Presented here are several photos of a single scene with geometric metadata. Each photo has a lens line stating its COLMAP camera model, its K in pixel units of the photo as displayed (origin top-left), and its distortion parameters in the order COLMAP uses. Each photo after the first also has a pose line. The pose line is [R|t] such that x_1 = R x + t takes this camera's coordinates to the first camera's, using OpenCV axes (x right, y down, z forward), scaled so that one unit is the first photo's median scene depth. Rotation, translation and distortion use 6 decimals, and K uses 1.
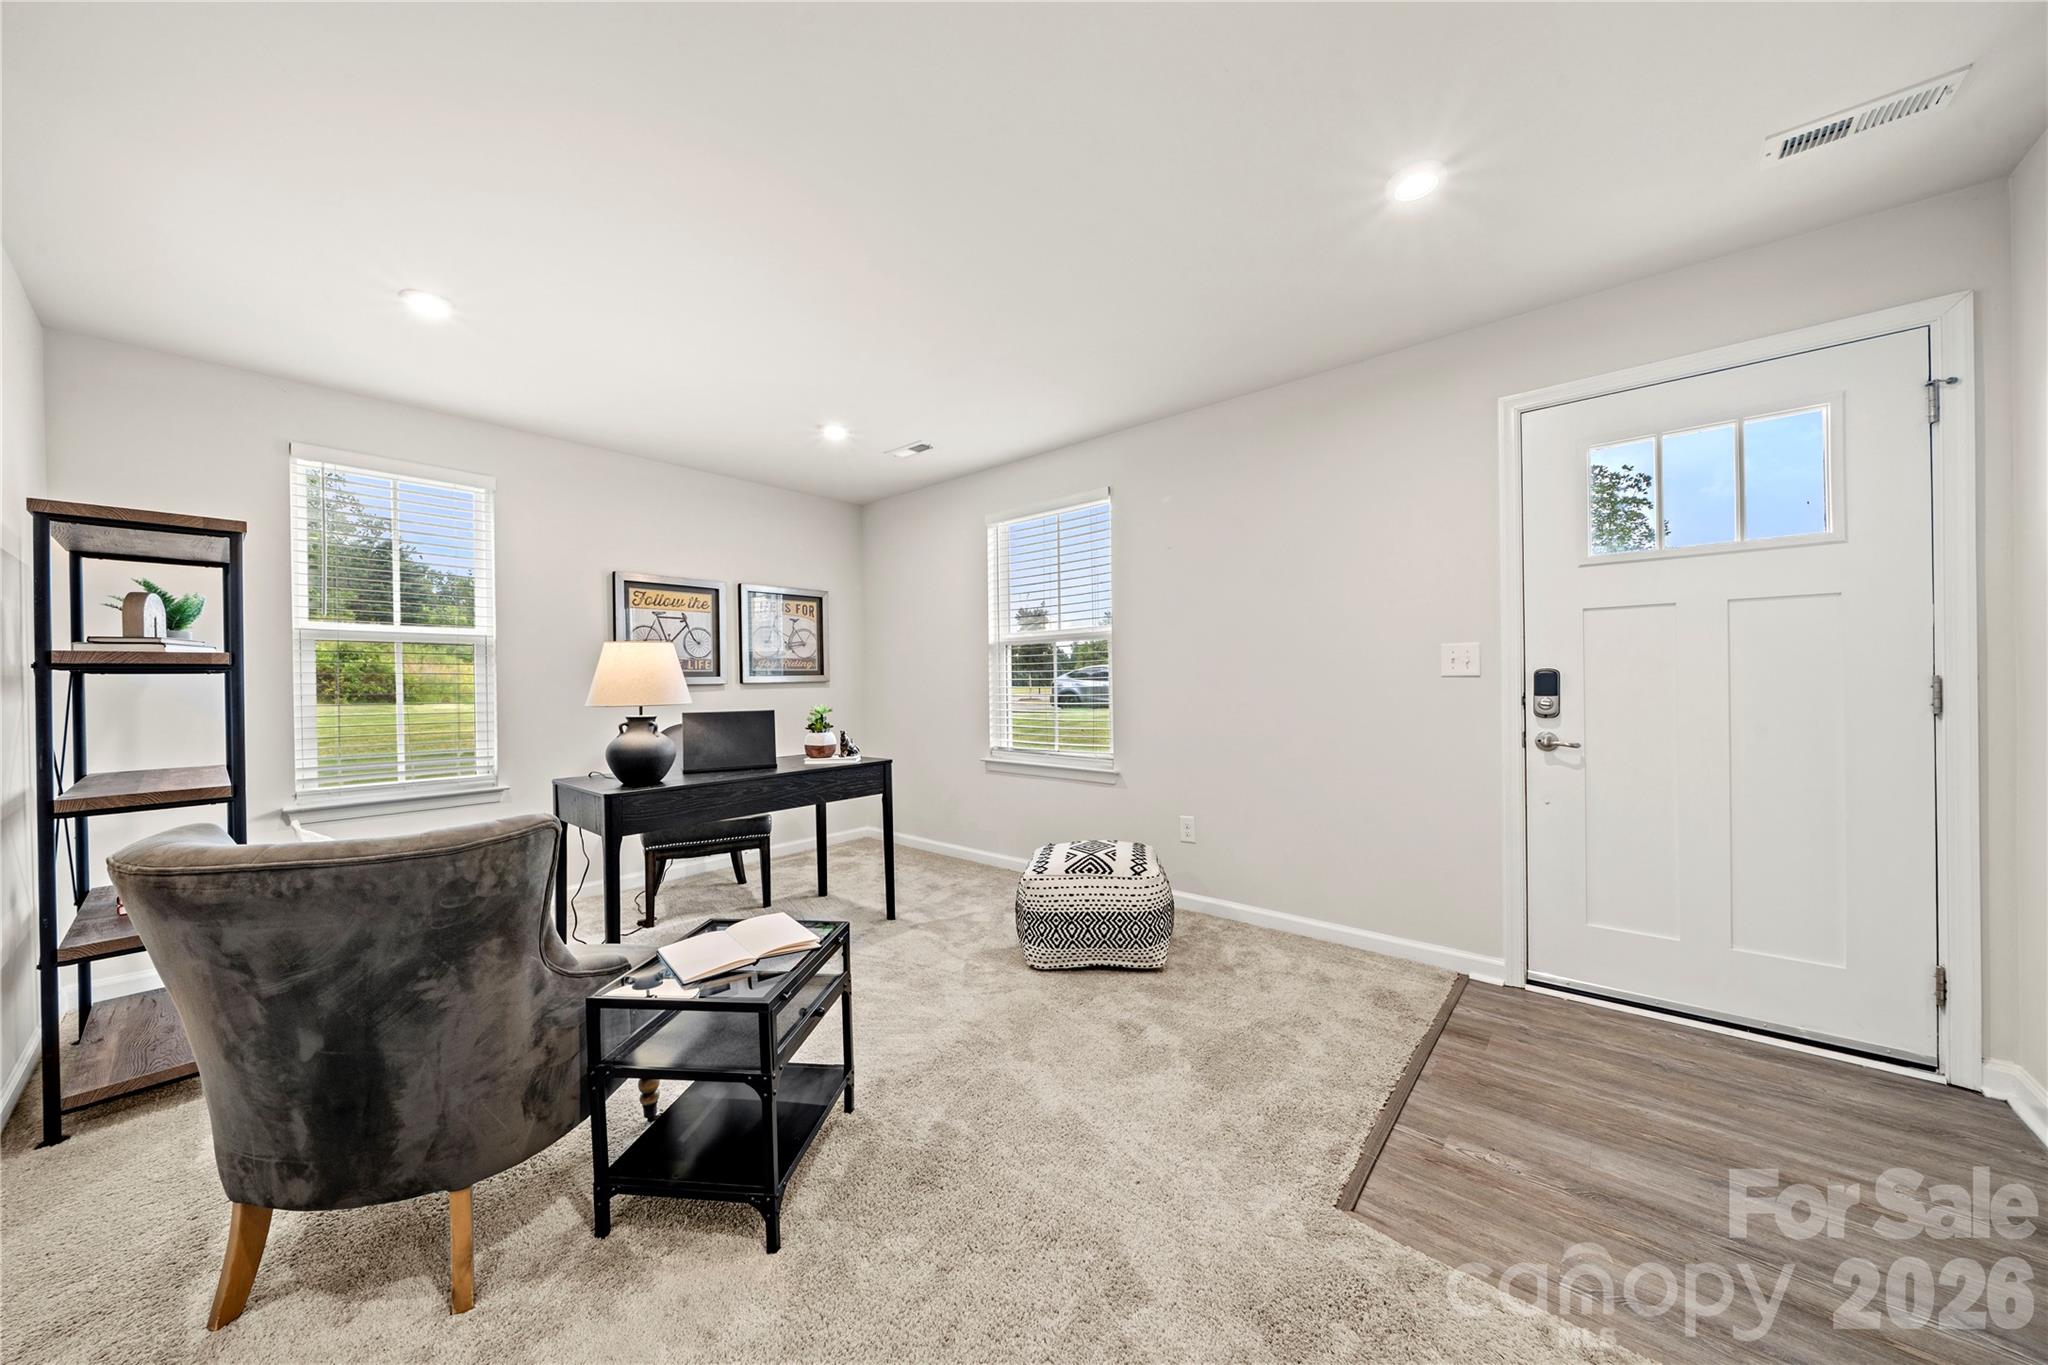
lens RADIAL K [[702.4, 0, 1024.7], [0, 702.4, 681.6], [0, 0, 1]] dist [-0.001415, -0.000047]
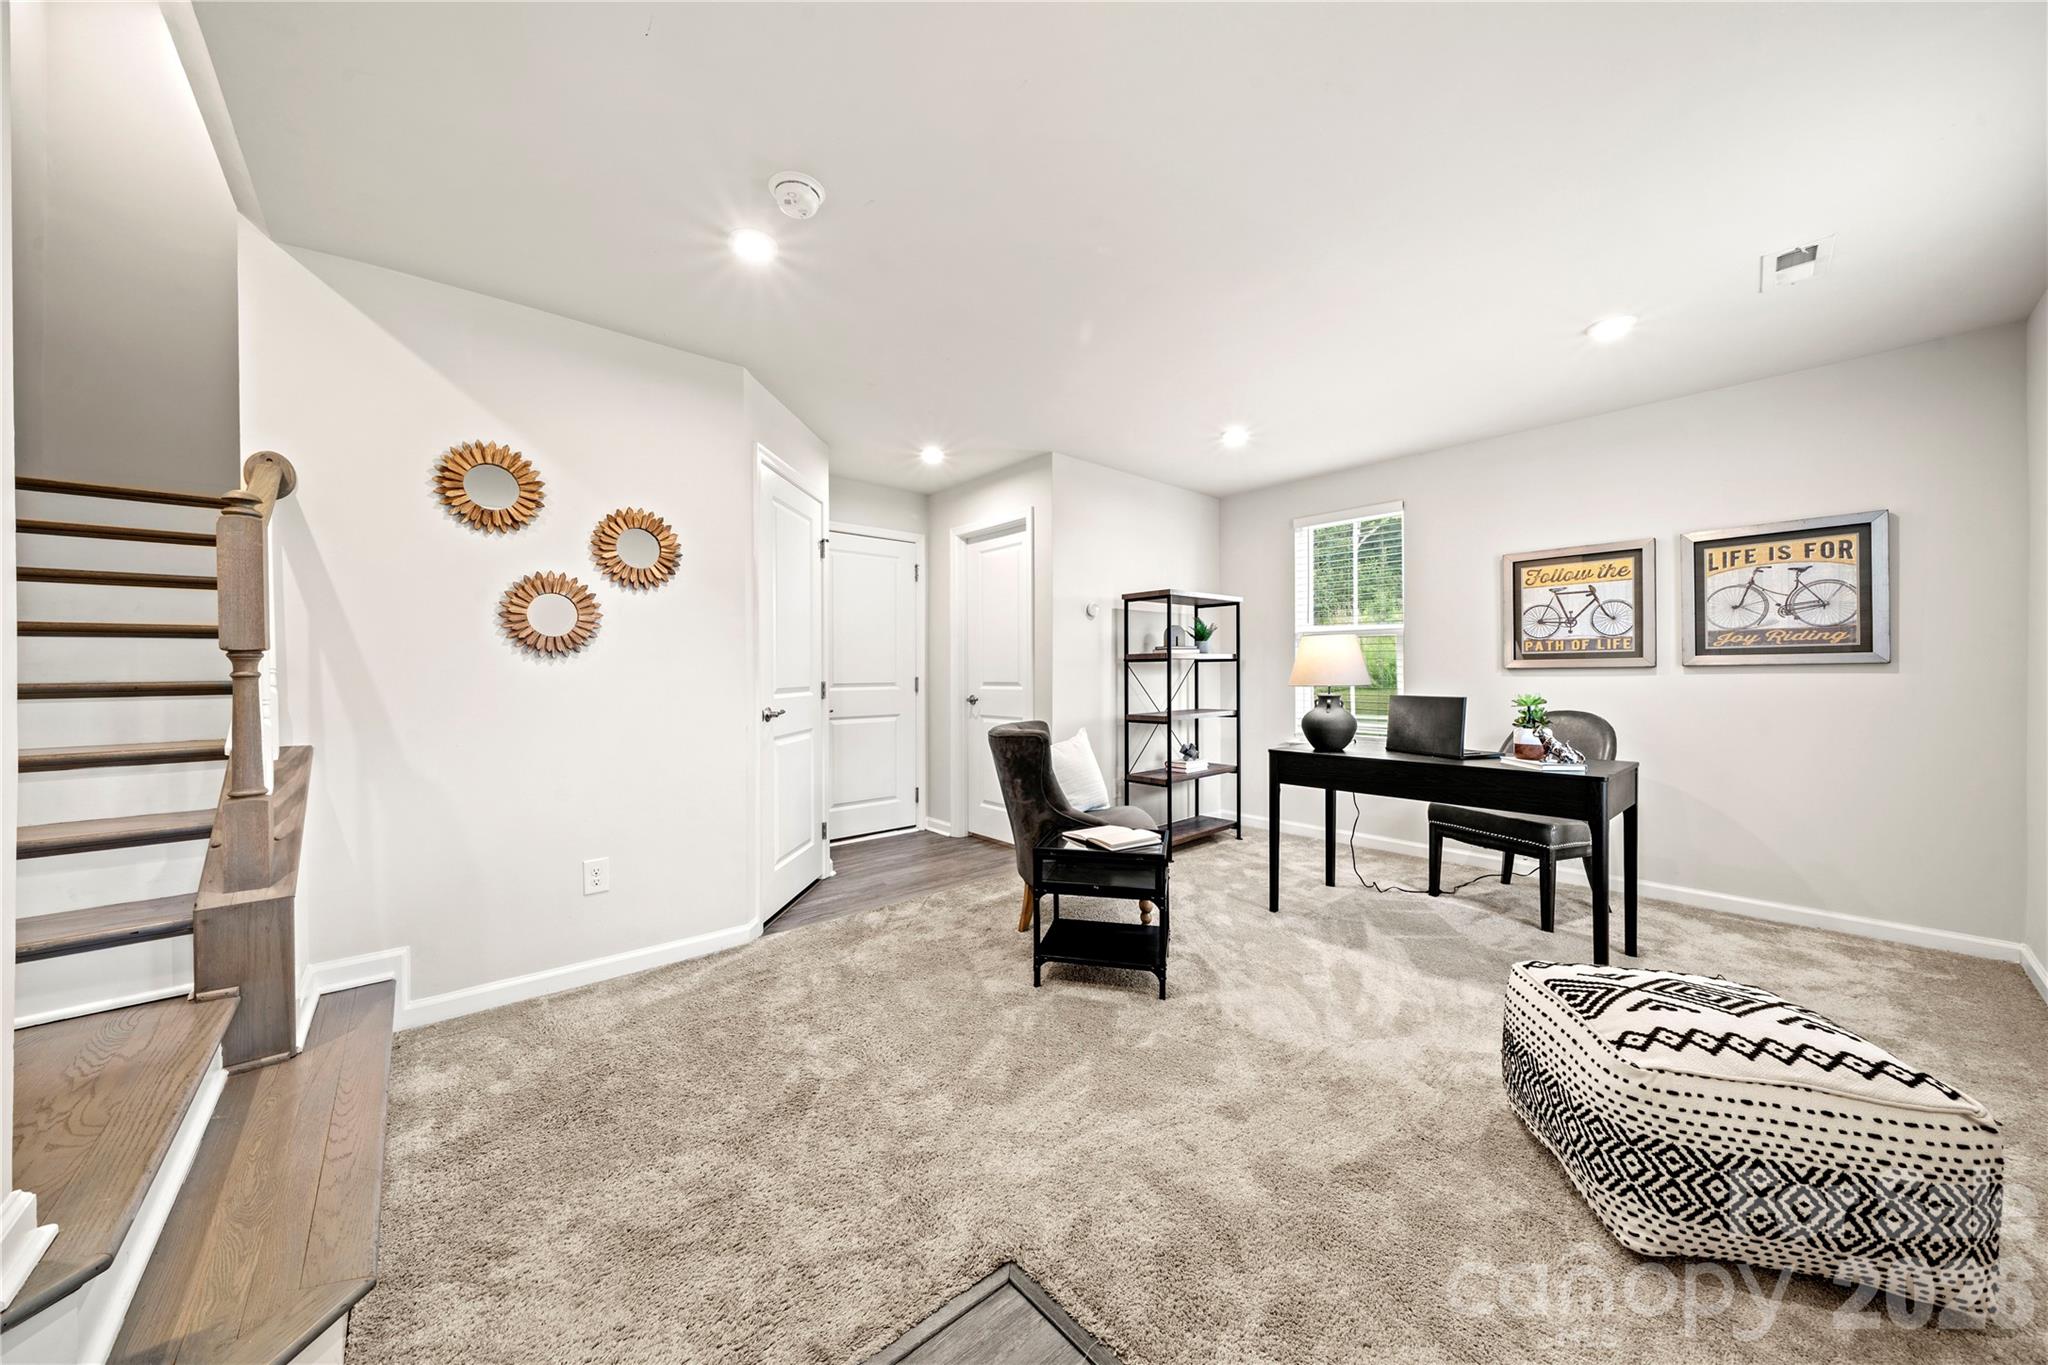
lens RADIAL K [[702.4, 0, 1024.7], [0, 702.4, 681.6], [0, 0, 1]] dist [-0.001415, -0.000047]
pose [[-0.128792, 0.023486, -0.991394, 0.553130], [0.006276, 0.999719, 0.022868, -0.003154], [0.991652, -0.003277, -0.128903, 0.493093]]
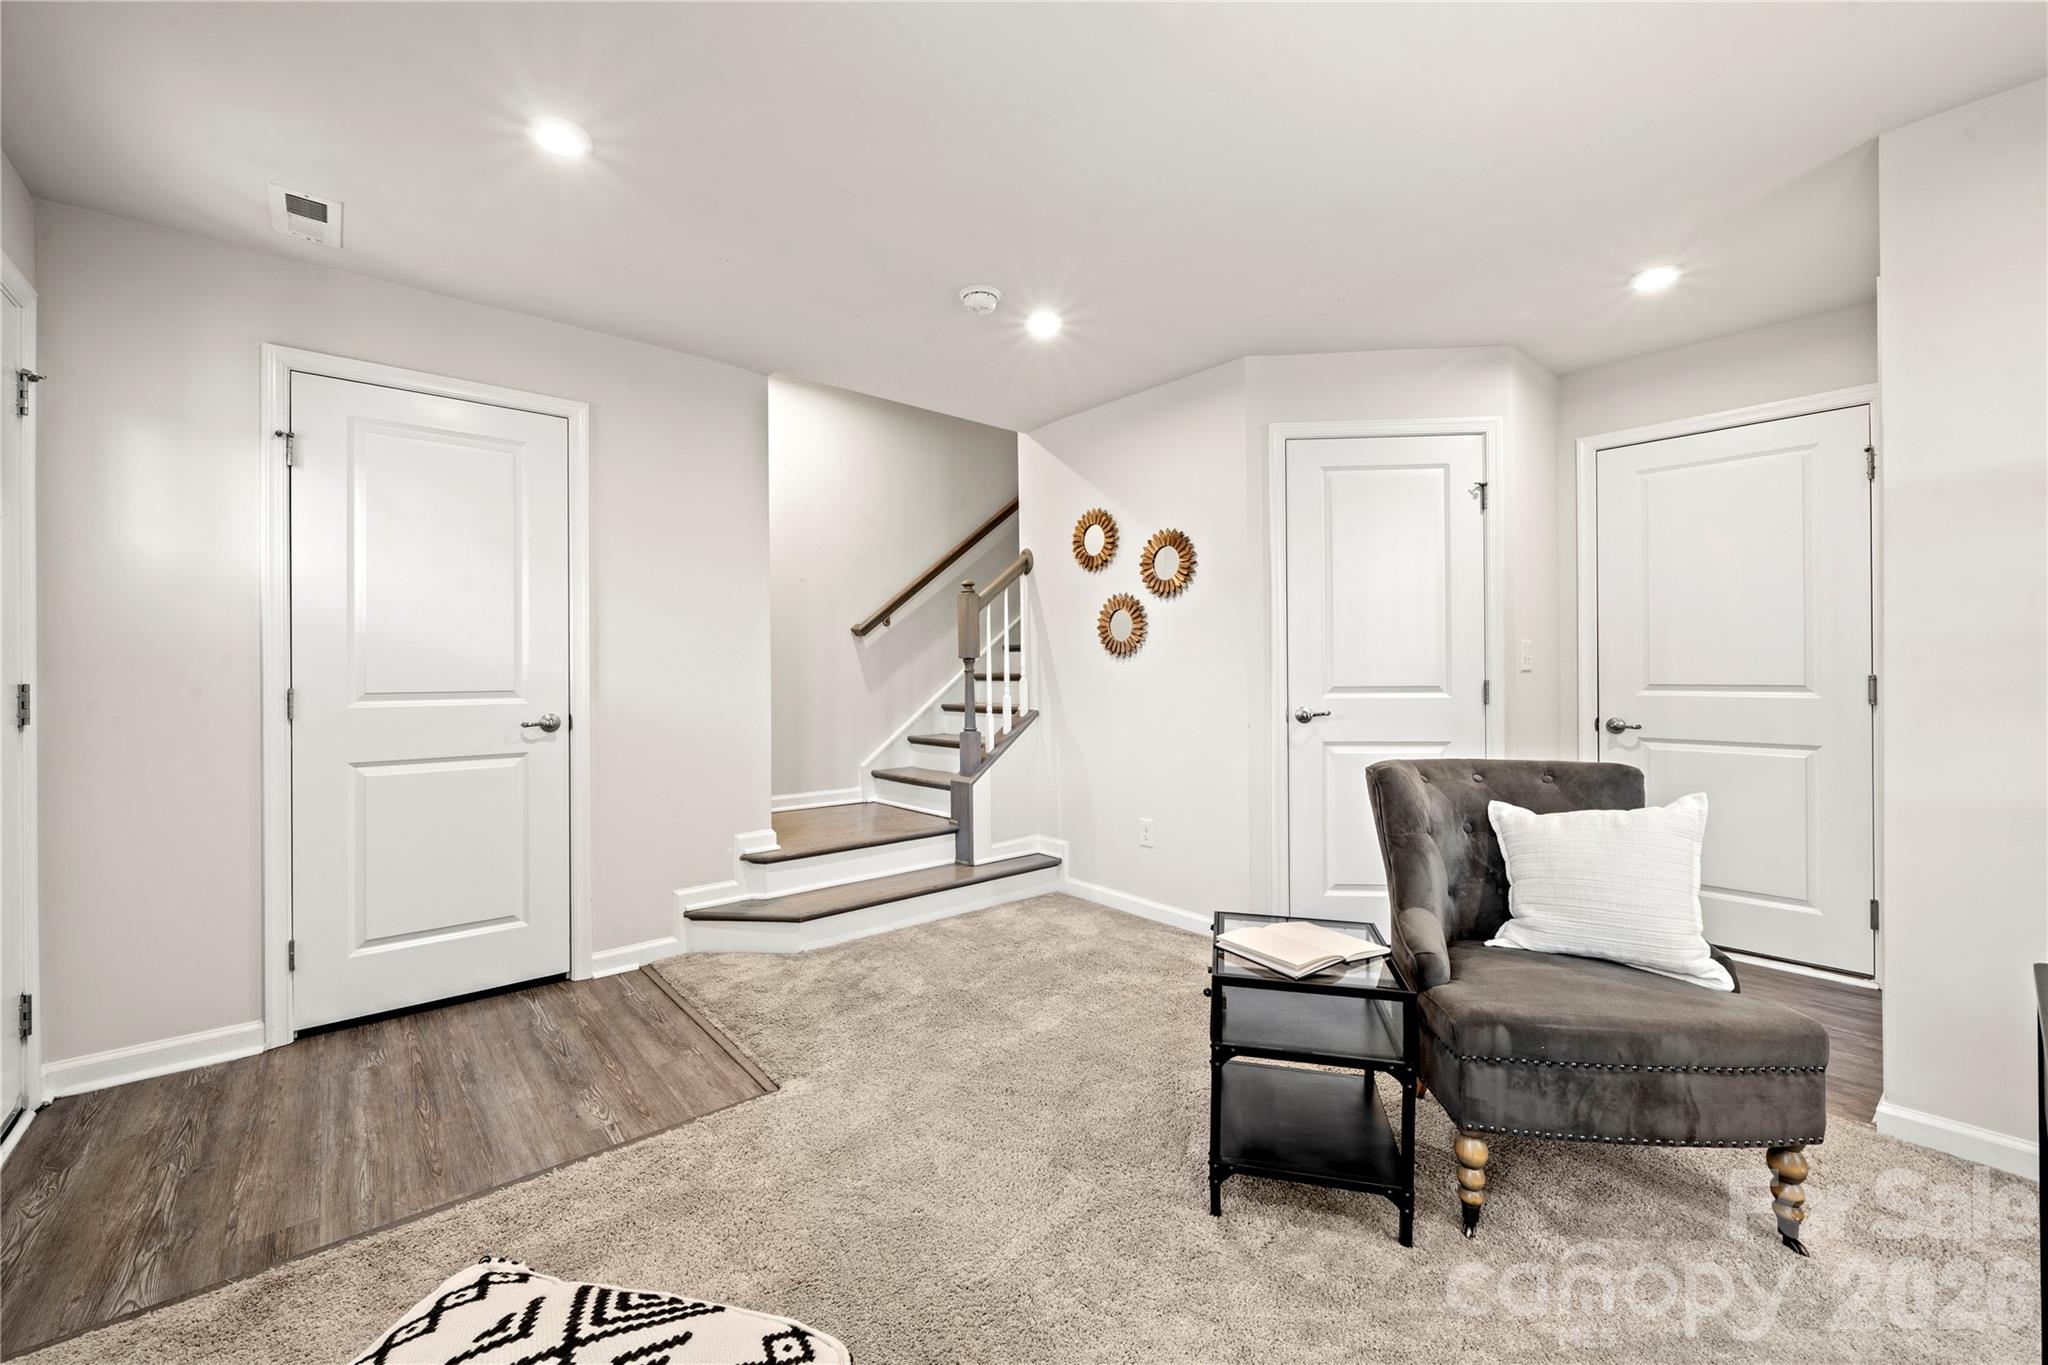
lens RADIAL K [[850.5, 0, 1024.0], [0, 850.5, 682.5], [0, 0, 1]] dist [0.000549, 0.000128]
pose [[-0.986260, 0.014985, 0.164517, -0.113625], [0.018496, 0.999632, 0.019827, -0.006367], [-0.164160, 0.022598, -0.986175, 1.046367]]
